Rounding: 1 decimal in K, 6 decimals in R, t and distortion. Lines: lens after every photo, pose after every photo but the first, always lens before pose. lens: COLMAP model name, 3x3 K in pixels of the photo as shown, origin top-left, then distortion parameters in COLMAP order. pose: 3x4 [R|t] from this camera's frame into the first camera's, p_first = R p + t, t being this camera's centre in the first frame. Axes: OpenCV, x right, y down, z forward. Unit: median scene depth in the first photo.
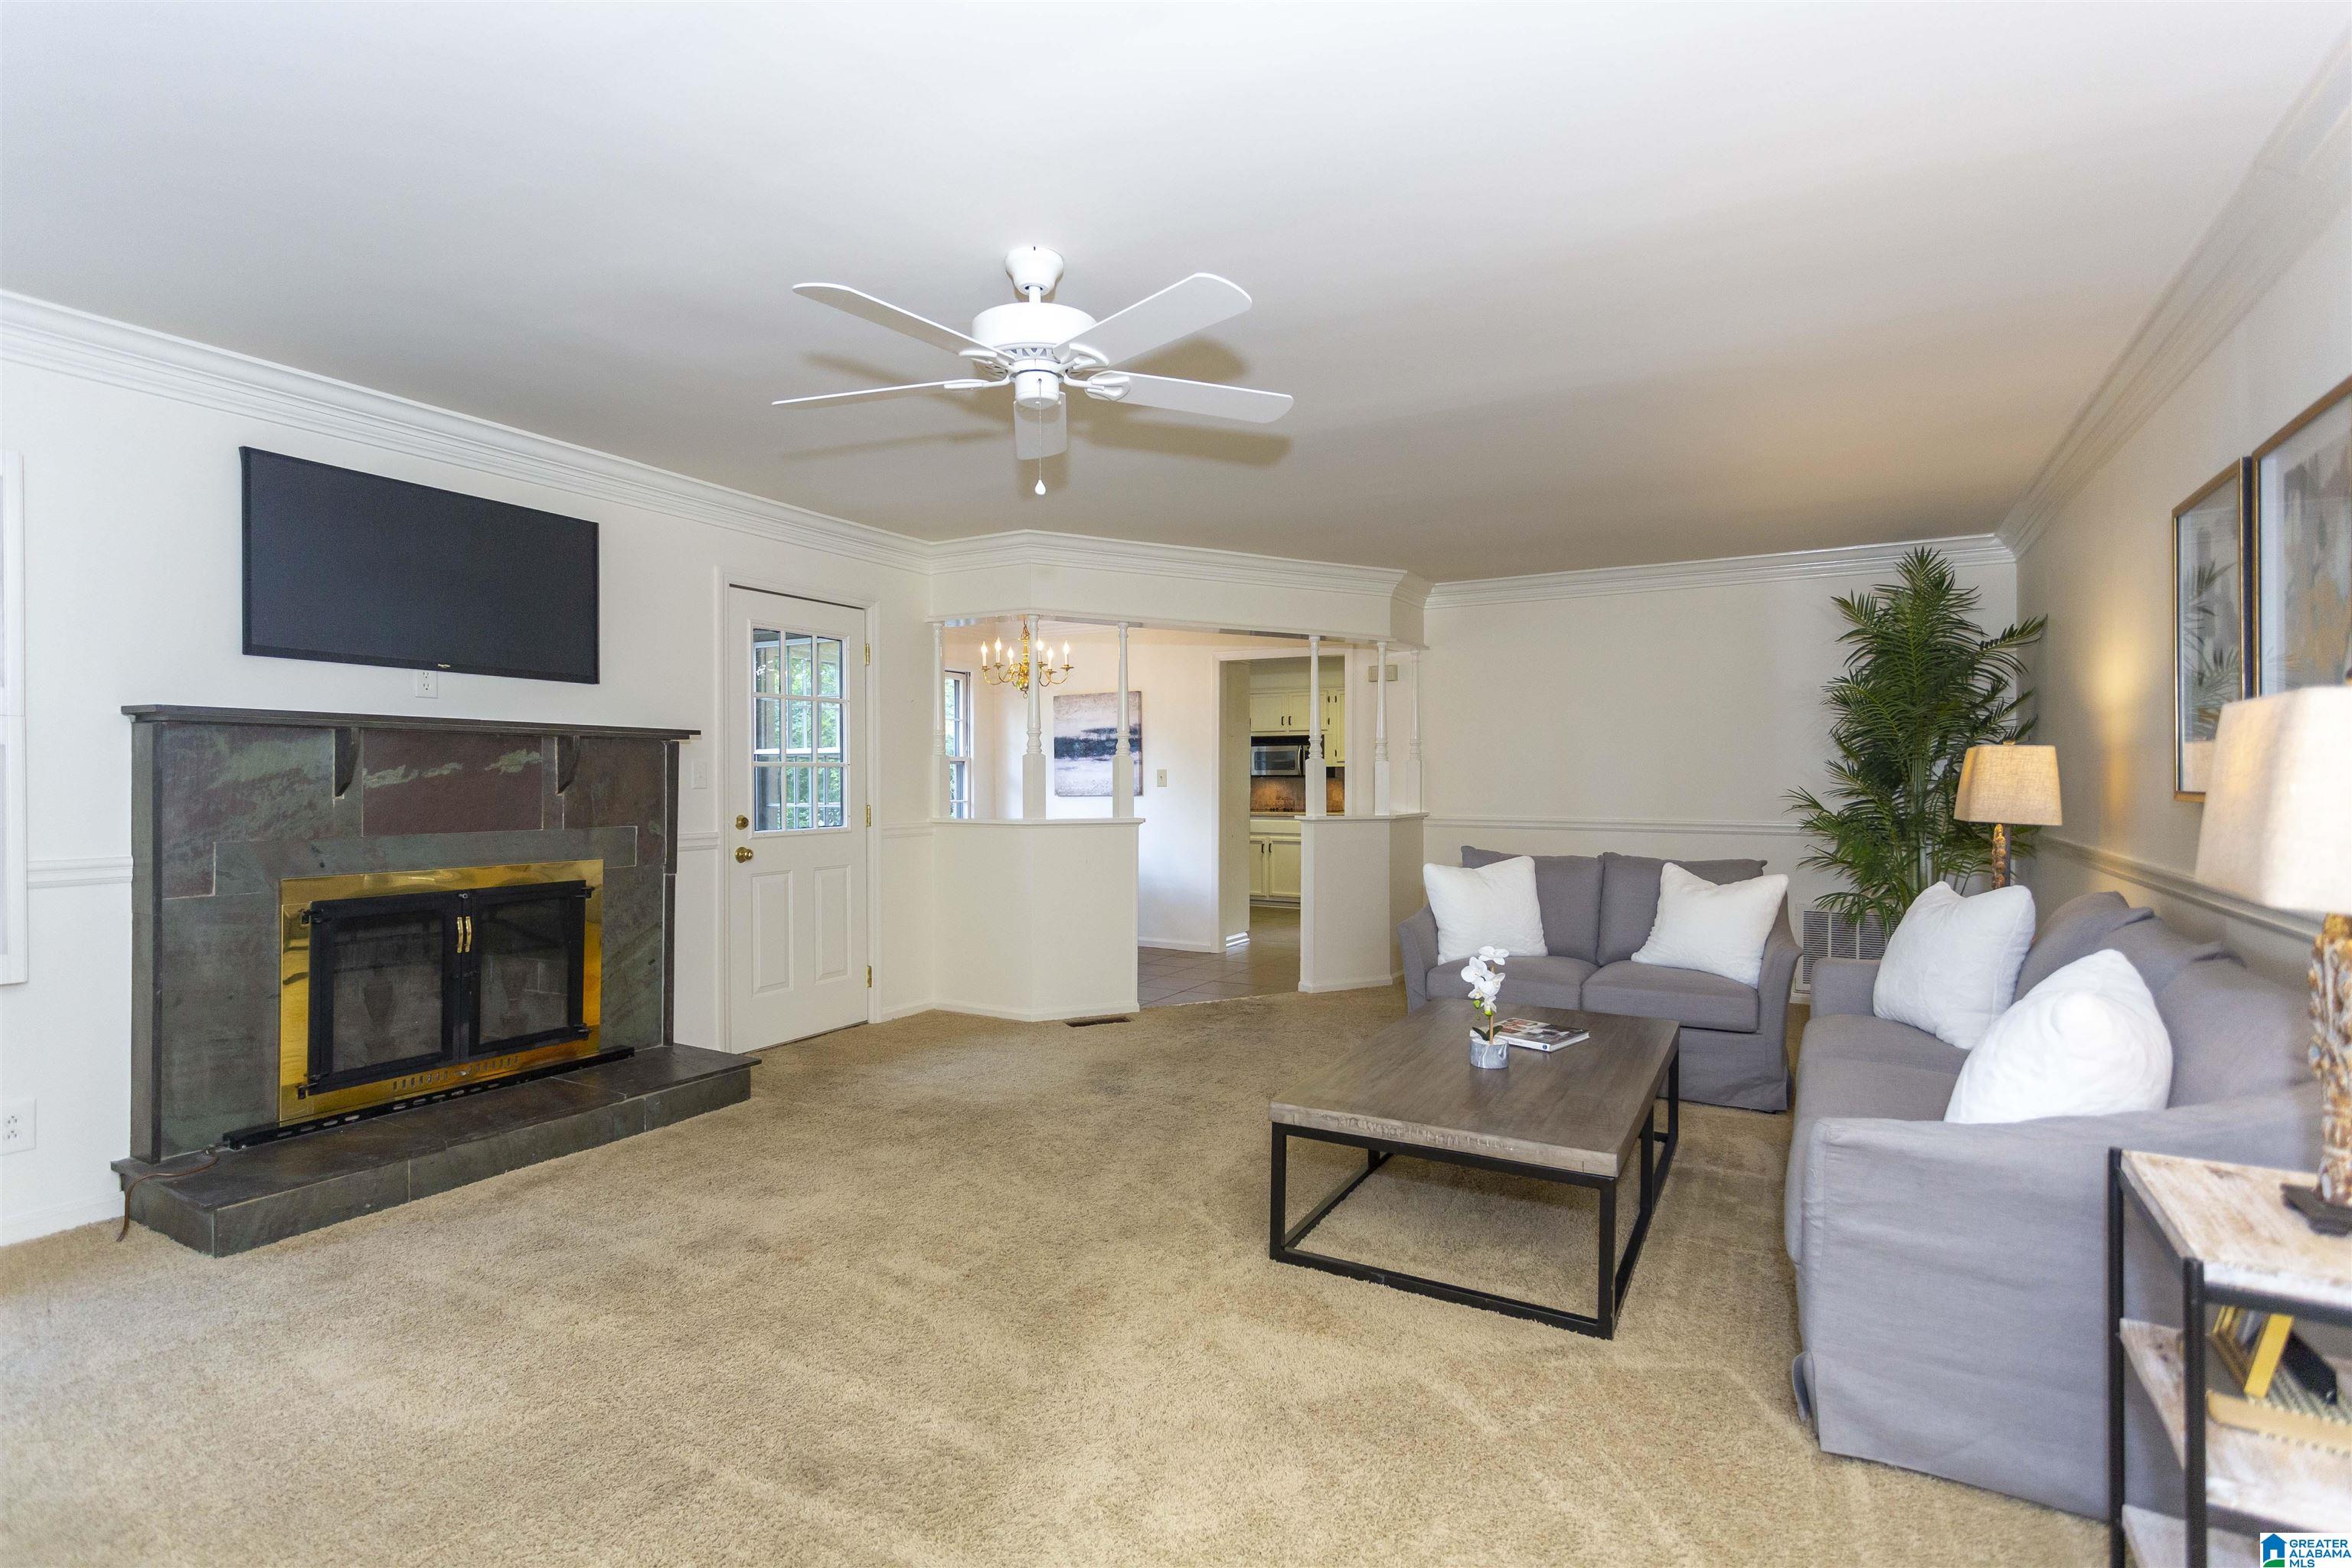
lens RADIAL K [[1141.3, 0, 1177.9], [0, 1141.3, 767.5], [0, 0, 1]] dist [-0.000806, 0.000062]
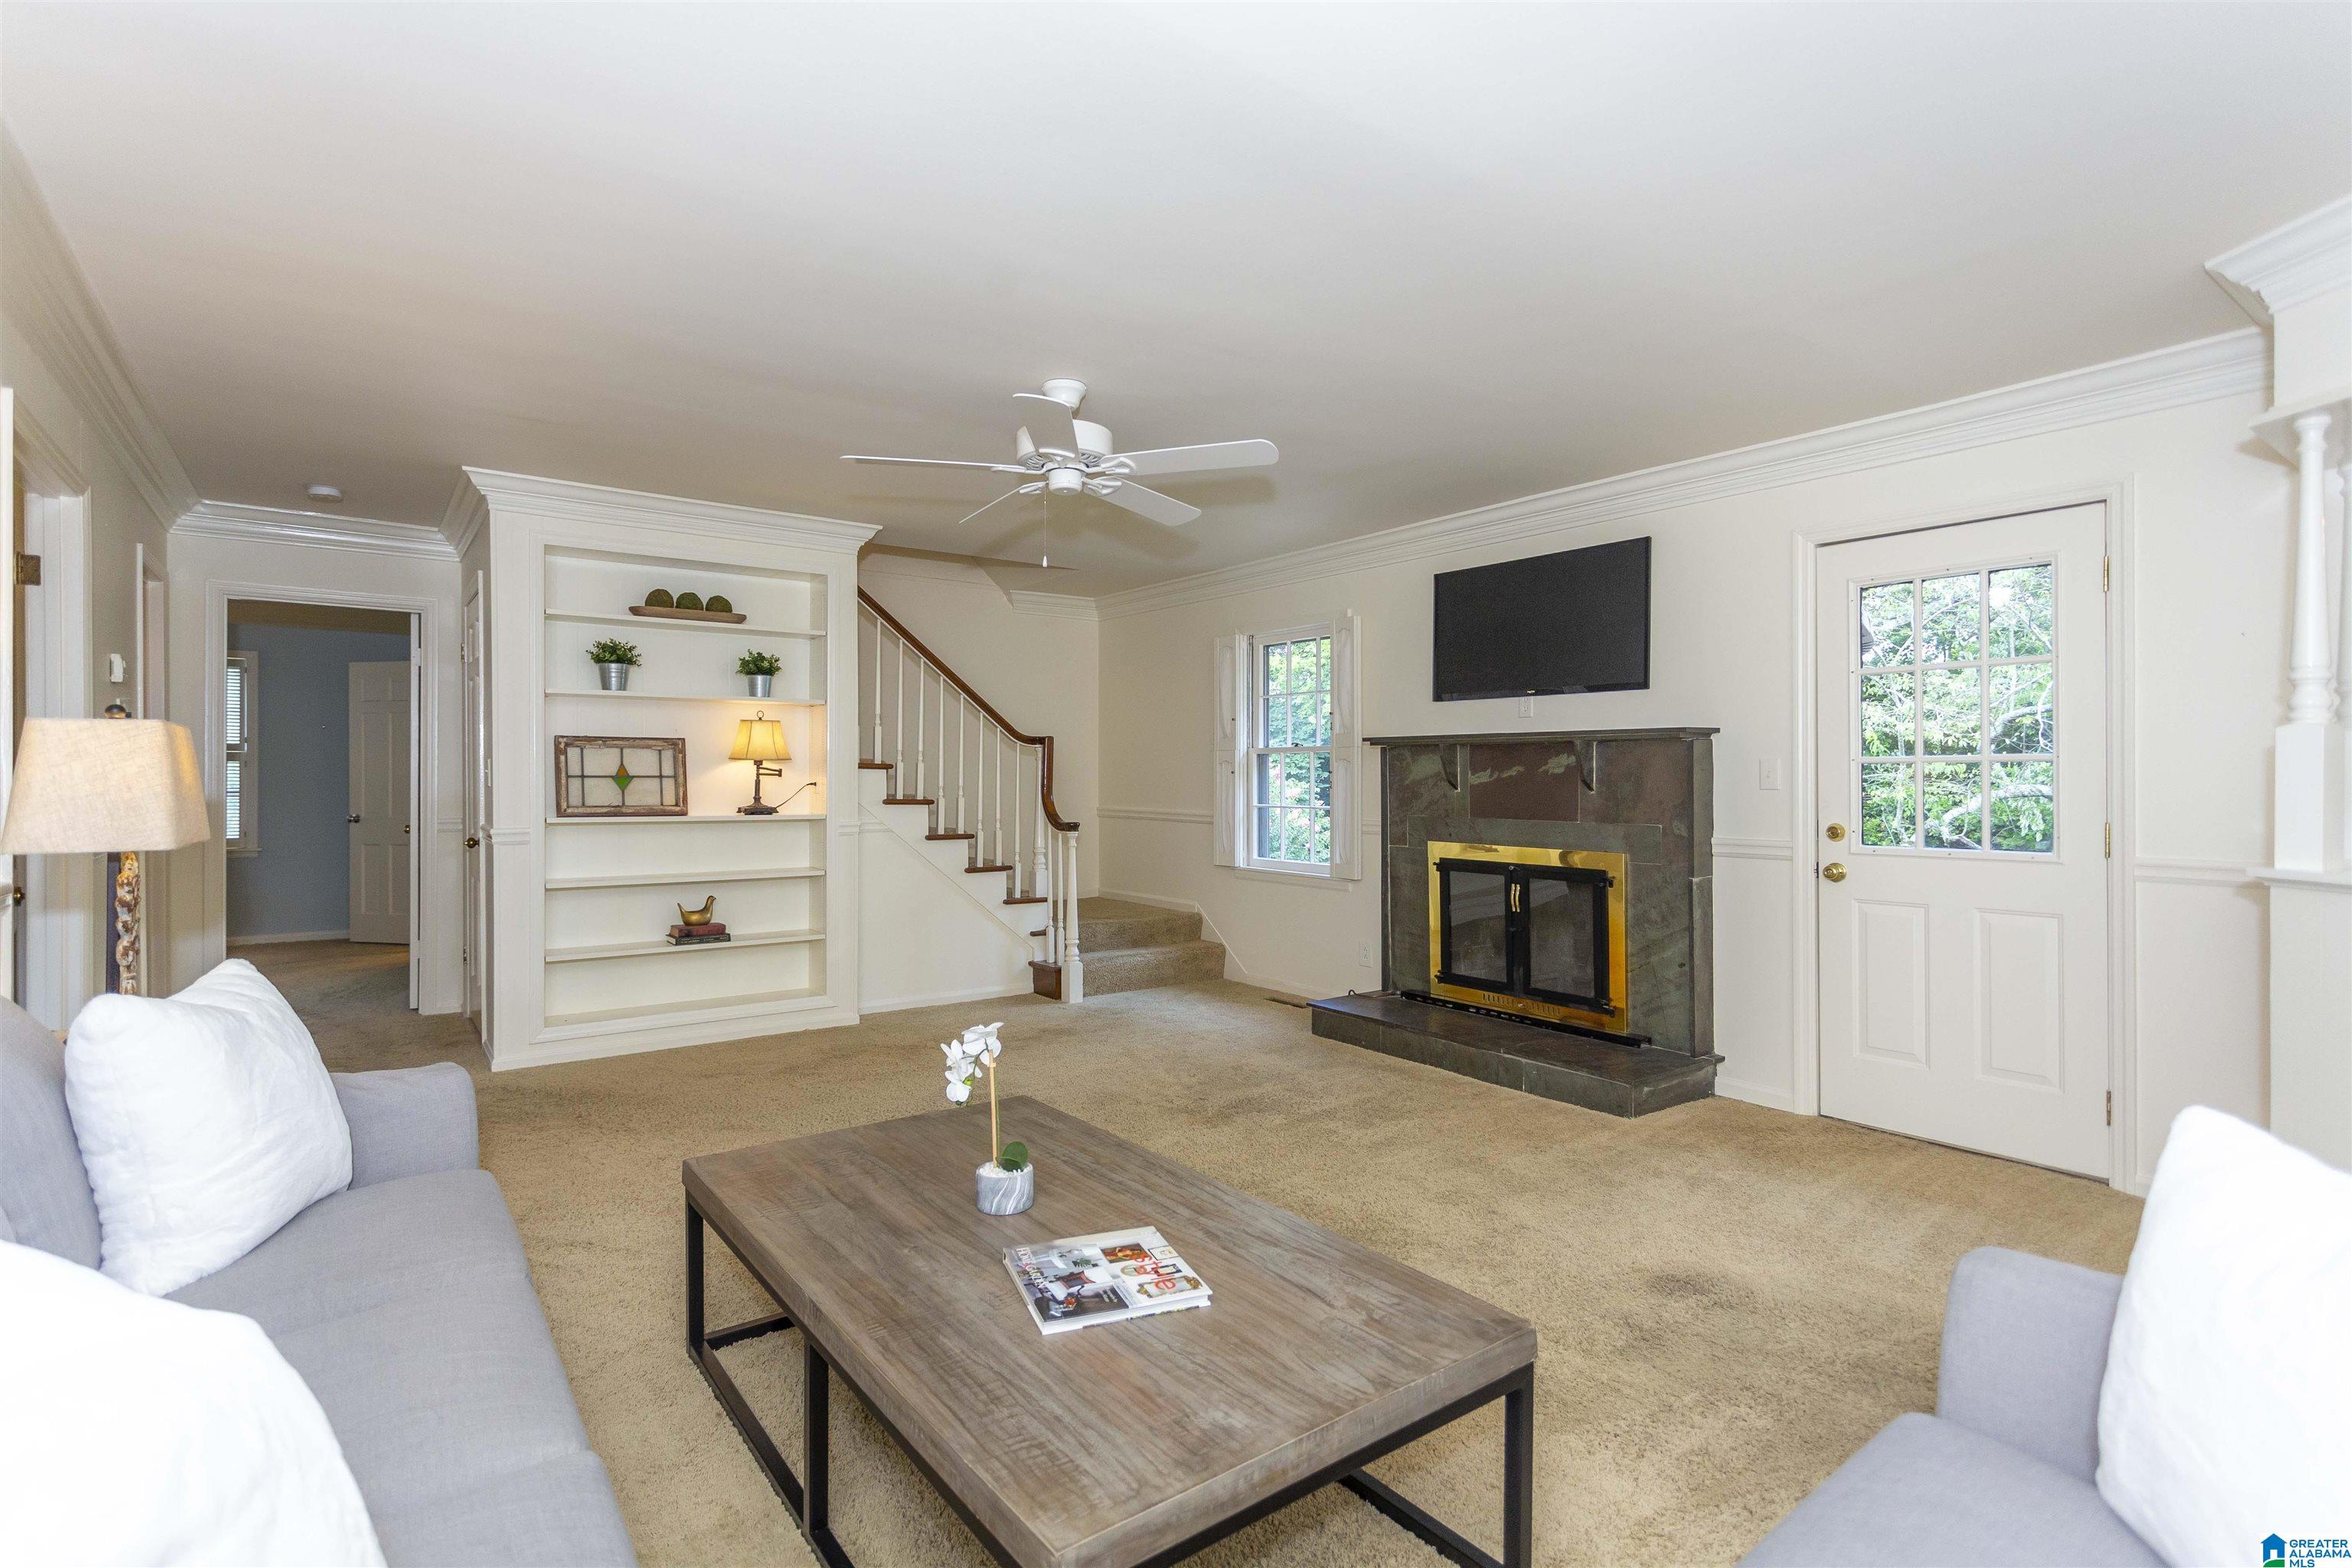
lens RADIAL K [[1141.3, 0, 1177.9], [0, 1141.3, 767.5], [0, 0, 1]] dist [-0.000806, 0.000062]
pose [[-0.405847, -0.015820, -0.913804, 0.698530], [0.000029, 0.999850, -0.017323, 0.019508], [0.913941, -0.007057, -0.405785, 1.137265]]
